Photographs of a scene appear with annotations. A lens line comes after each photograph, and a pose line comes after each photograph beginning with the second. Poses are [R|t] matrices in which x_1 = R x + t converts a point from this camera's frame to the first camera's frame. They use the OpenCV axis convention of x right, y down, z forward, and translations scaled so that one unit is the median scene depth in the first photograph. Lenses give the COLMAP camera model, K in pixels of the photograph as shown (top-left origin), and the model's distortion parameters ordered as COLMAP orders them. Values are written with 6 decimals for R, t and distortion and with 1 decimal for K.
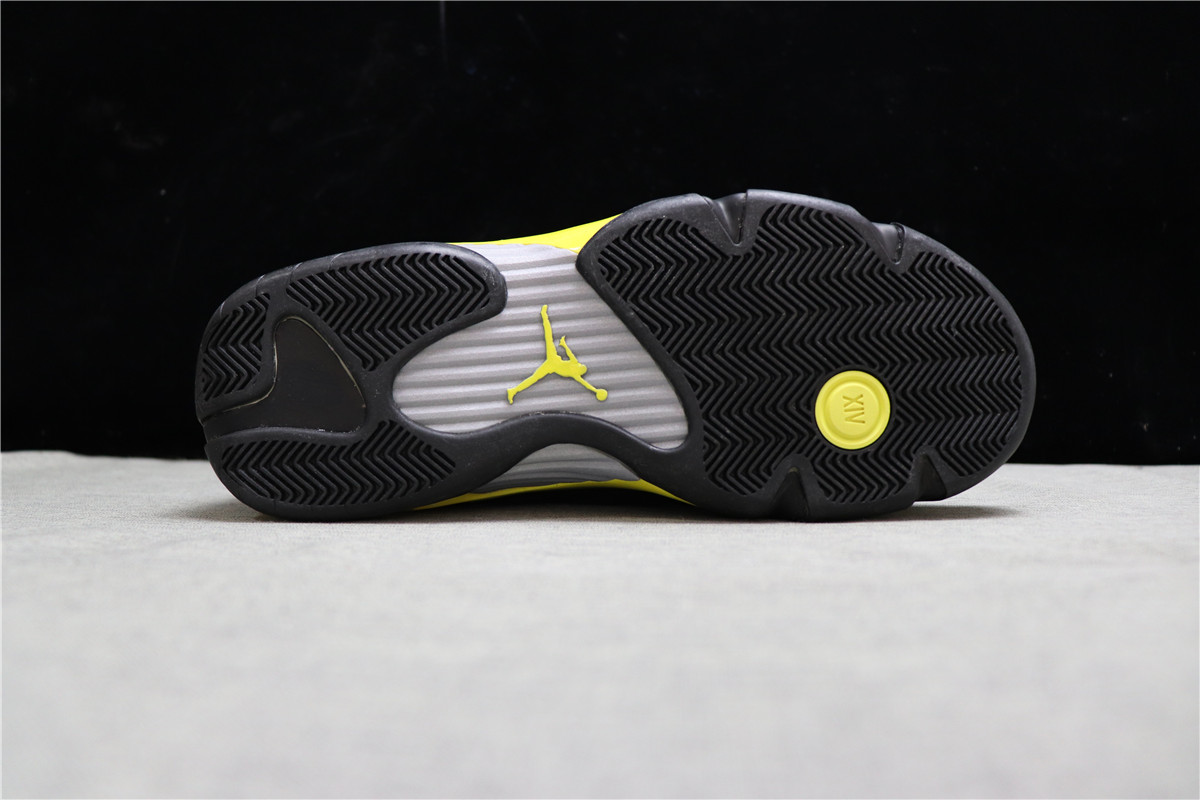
lens RADIAL K [[1065.7, 0, 598.1], [0, 1065.7, 418.2], [0, 0, 1]] dist [-0.232679, 0.216413]
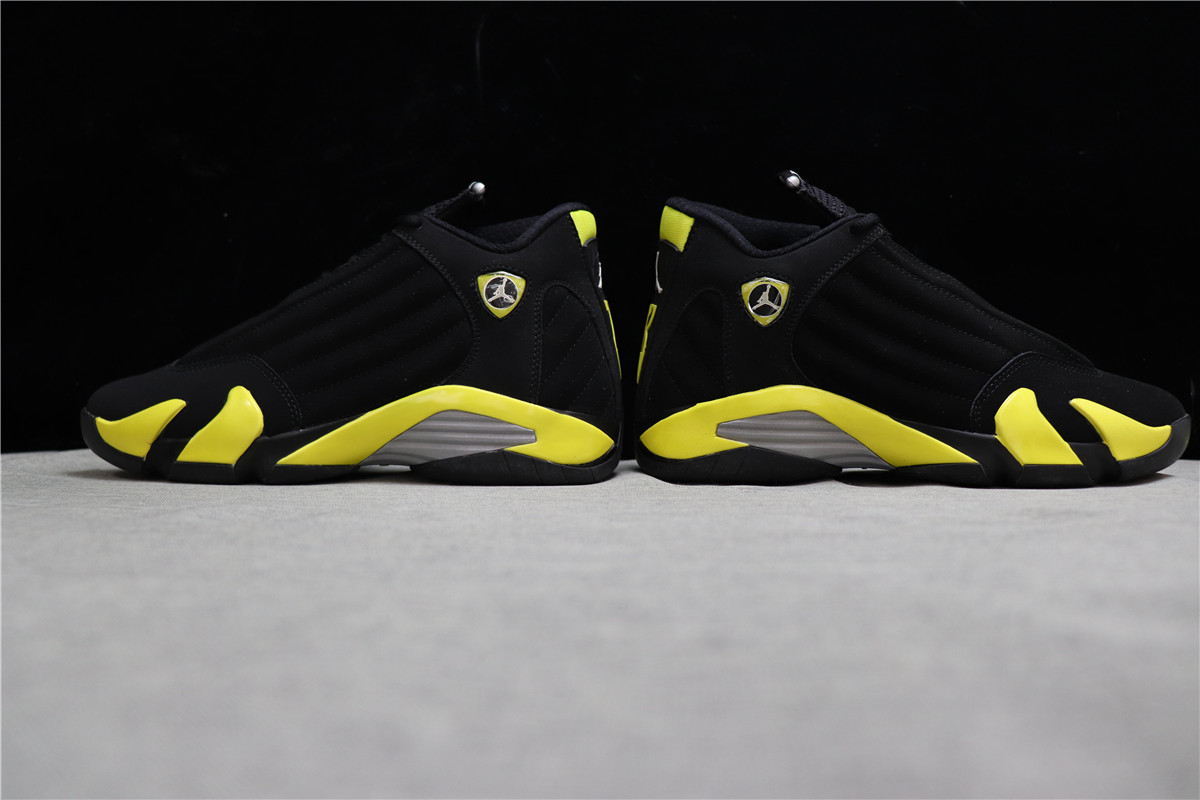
lens RADIAL K [[1065.7, 0, 598.1], [0, 1065.7, 418.2], [0, 0, 1]] dist [-0.232679, 0.216413]
pose [[0.999942, -0.000593, 0.010790, -0.033040], [0.000600, 1.000000, -0.000633, 0.001451], [-0.010789, 0.000639, 0.999942, -0.132886]]
